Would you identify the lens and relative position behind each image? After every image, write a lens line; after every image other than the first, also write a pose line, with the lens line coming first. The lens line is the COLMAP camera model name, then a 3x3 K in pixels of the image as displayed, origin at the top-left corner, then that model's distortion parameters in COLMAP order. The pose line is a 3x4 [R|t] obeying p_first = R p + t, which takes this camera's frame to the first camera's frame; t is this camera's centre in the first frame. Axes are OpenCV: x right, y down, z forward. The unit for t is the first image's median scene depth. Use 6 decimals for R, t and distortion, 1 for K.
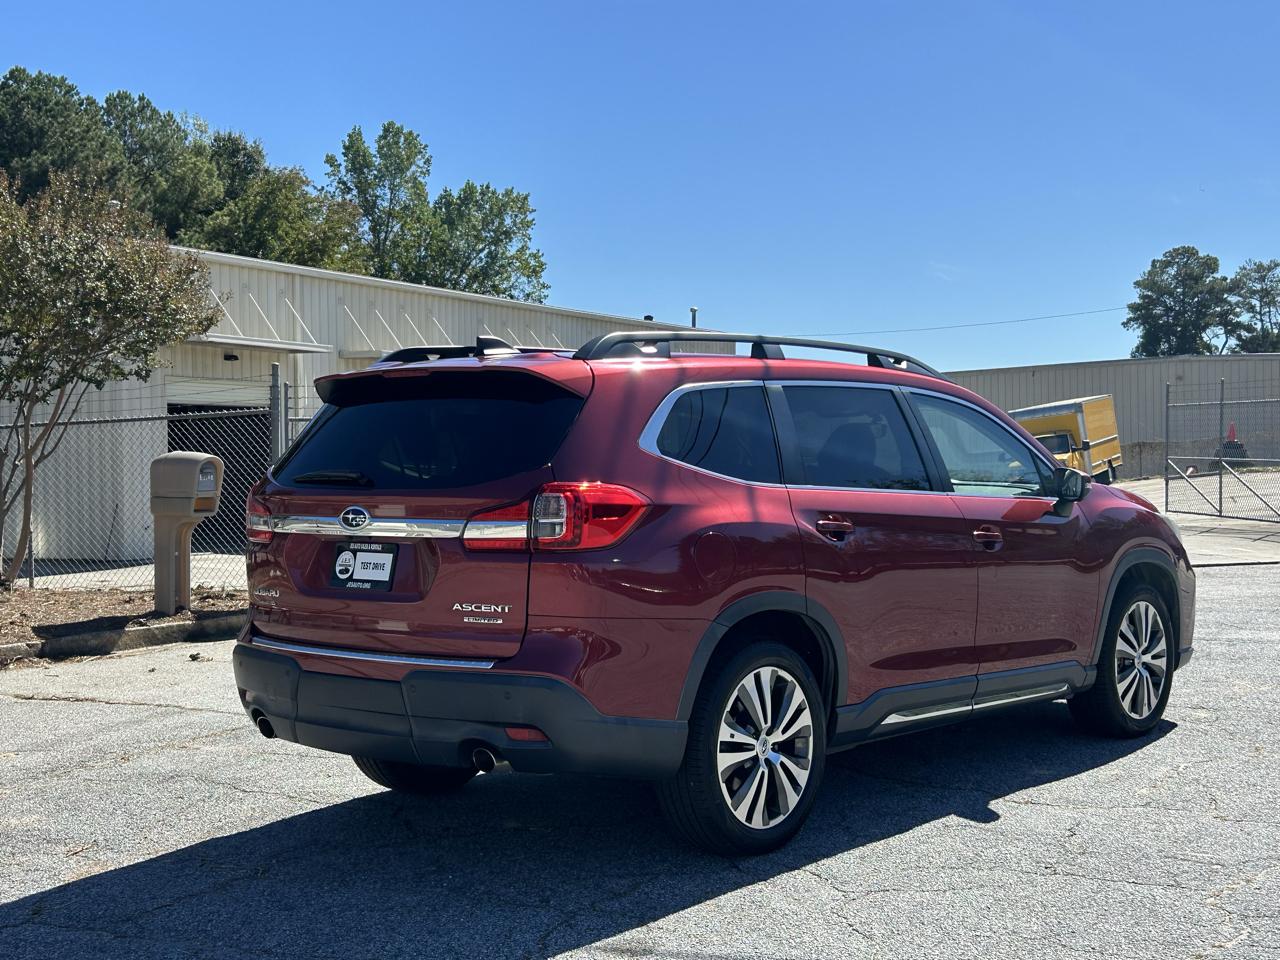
lens RADIAL K [[1695.4, 0, 625.4], [0, 1695.4, 474.6], [0, 0, 1]] dist [0.197889, -0.599349]
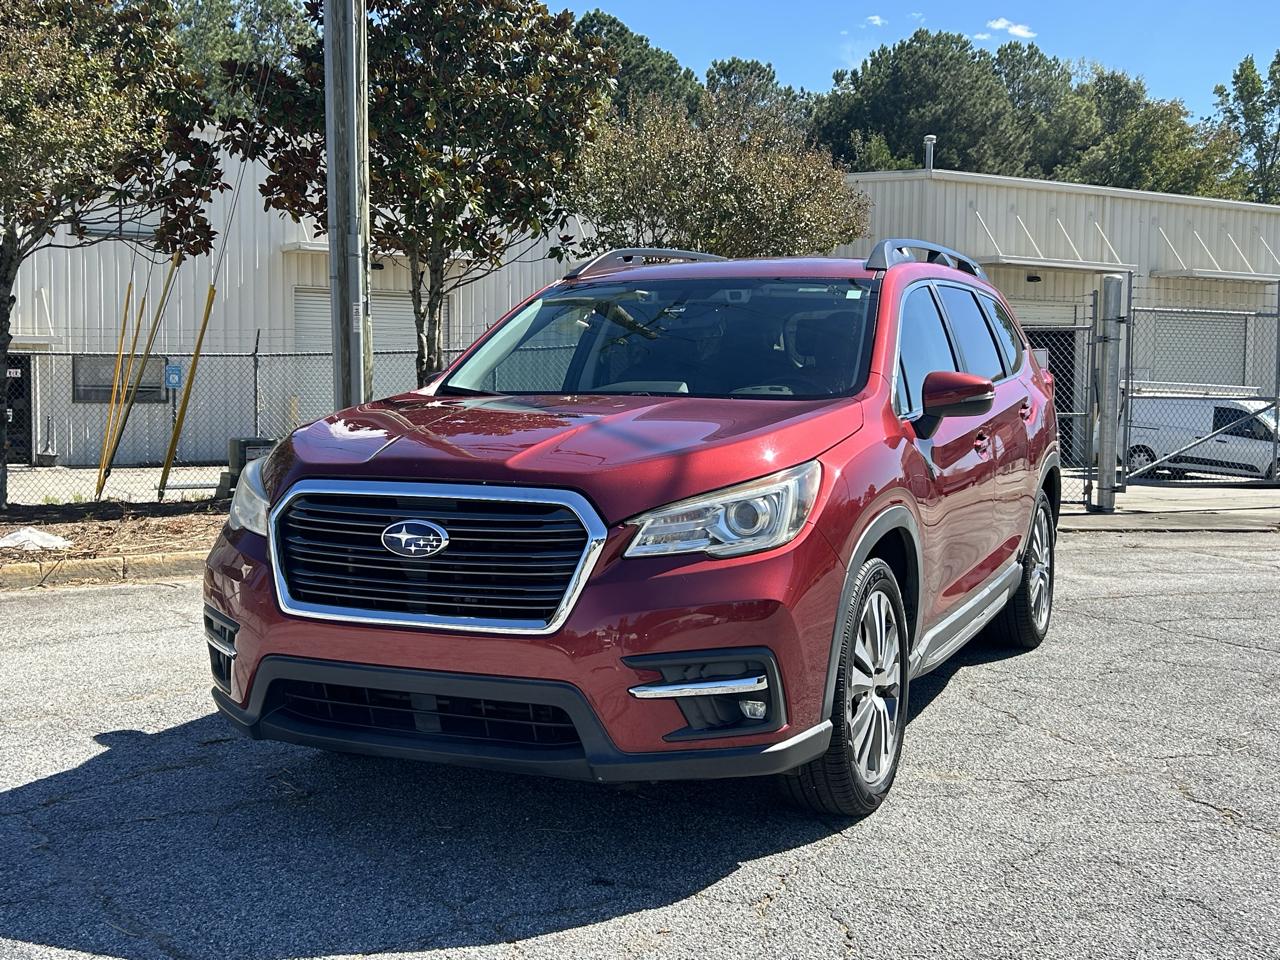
lens RADIAL K [[1510.9, 0, 623.6], [0, 1510.9, 474.1], [0, 0, 1]] dist [0.143420, -0.361889]
pose [[0.849912, 0.054315, -0.524118, 0.125442], [-0.026905, 0.997849, 0.059780, 0.004636], [0.526238, -0.036706, 0.849545, 0.157349]]
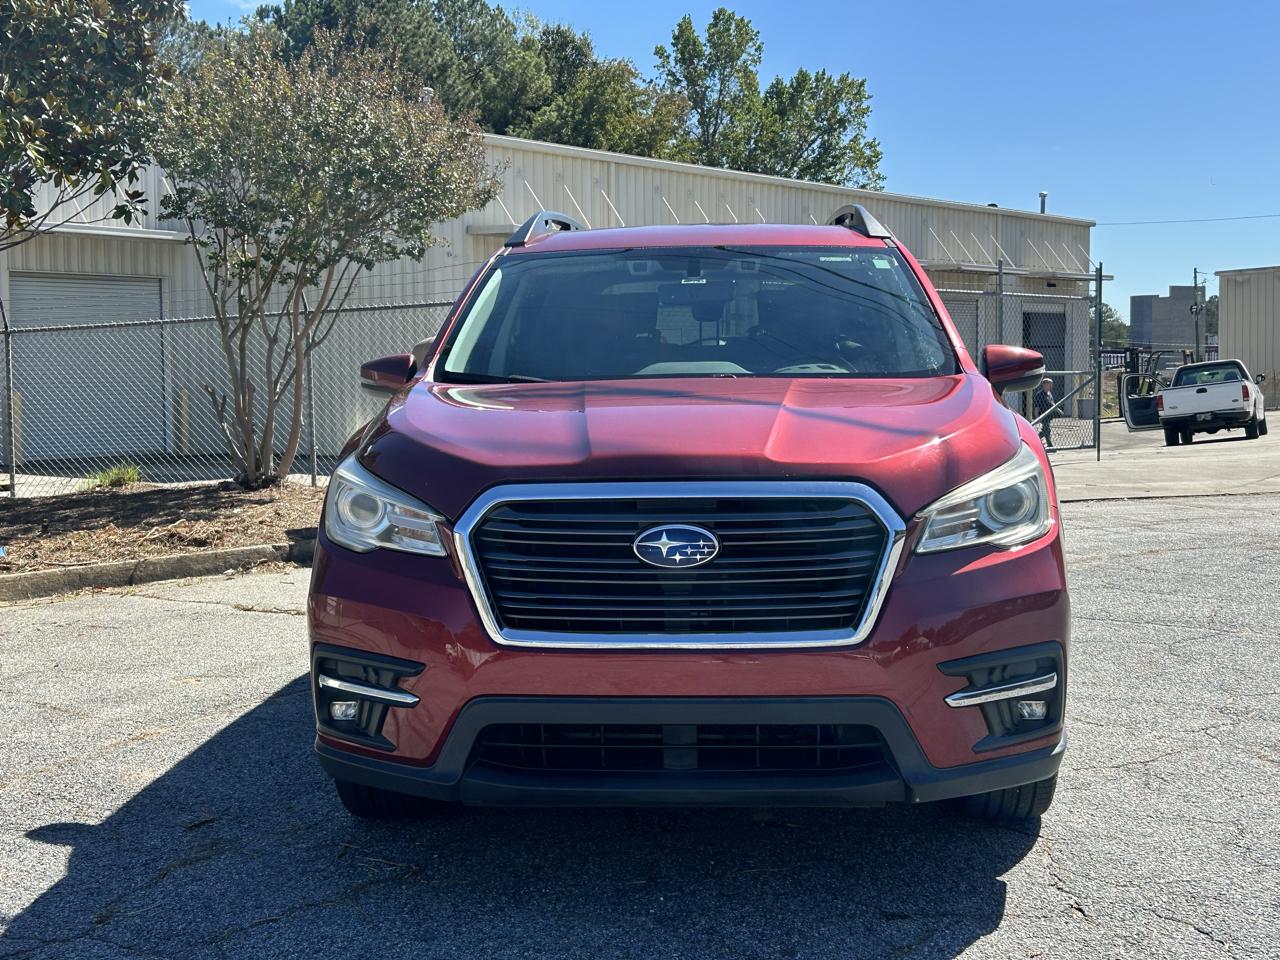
lens RADIAL K [[1724.6, 0, 630.4], [0, 1724.6, 468.9], [0, 0, 1]] dist [0.214814, -0.705018]
pose [[0.981940, 0.013733, -0.188692, 0.006743], [-0.003891, 0.998617, 0.052429, 0.007199], [0.189151, -0.050748, 0.980636, 0.109455]]
